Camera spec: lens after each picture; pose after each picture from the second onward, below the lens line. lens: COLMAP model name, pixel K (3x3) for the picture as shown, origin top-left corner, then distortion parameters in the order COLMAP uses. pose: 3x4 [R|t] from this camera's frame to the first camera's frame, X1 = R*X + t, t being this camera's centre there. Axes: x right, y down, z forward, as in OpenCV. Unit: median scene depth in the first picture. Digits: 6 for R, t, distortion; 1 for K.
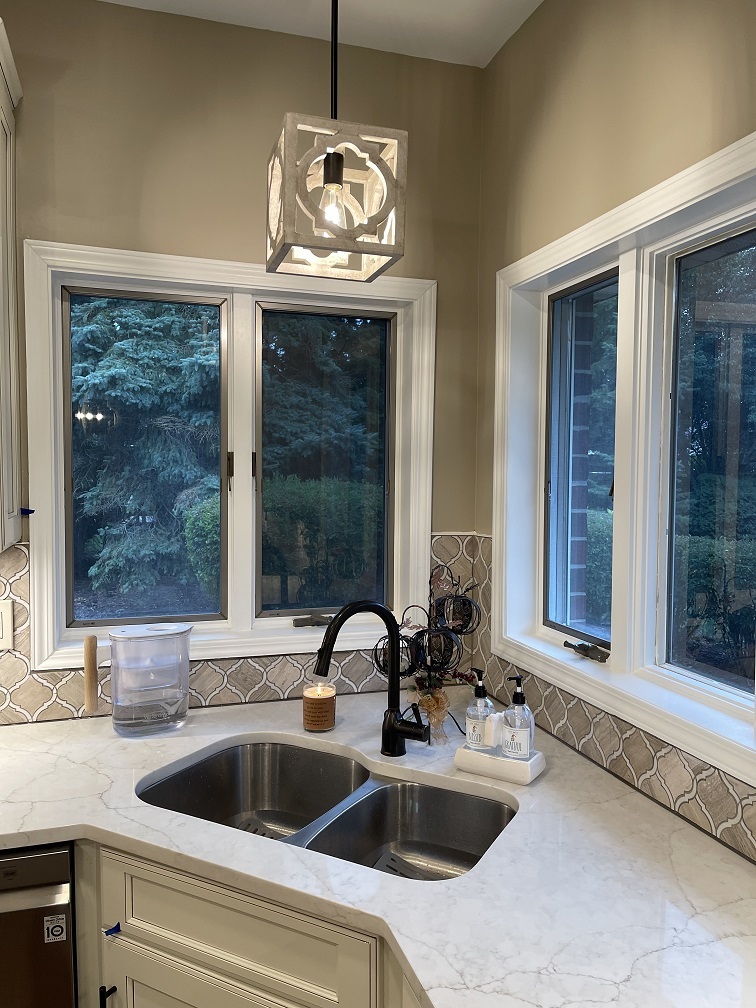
lens RADIAL K [[750.7, 0, 371.6], [0, 750.7, 512.6], [0, 0, 1]] dist [0.021361, 0.001086]
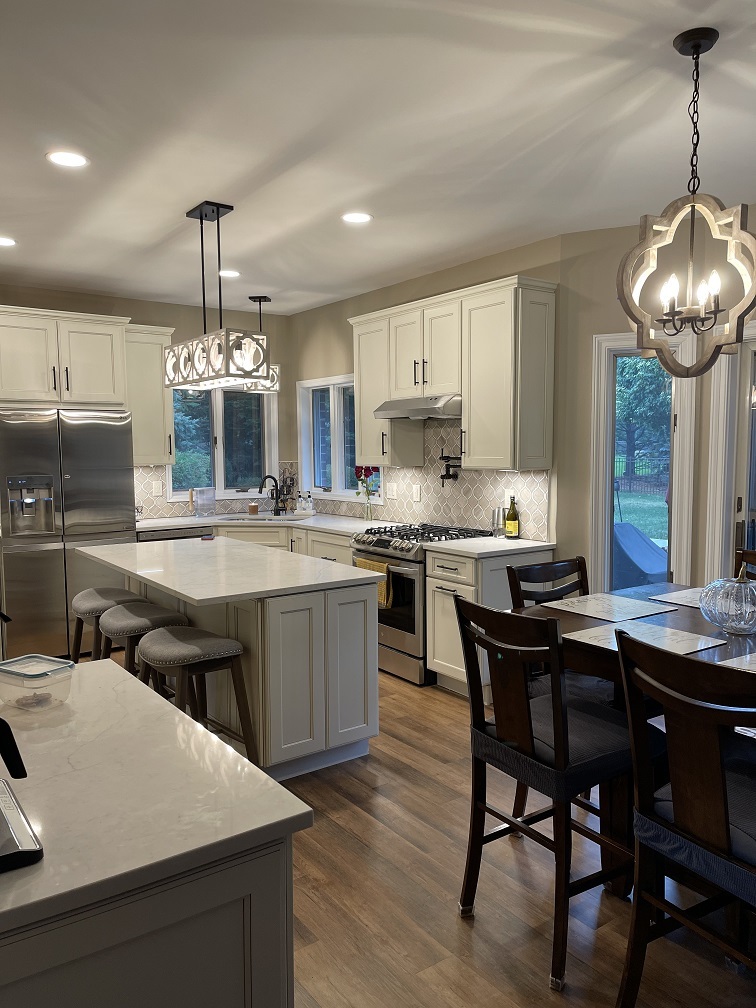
lens RADIAL K [[770.3, 0, 378.0], [0, 770.3, 504.0], [0, 0, 1]] dist [0.067786, -0.001559]
pose [[0.948985, -0.041818, 0.312535, -0.592544], [0.035845, 0.999049, 0.024835, 0.153218], [-0.313276, -0.012366, 0.949582, -2.410739]]
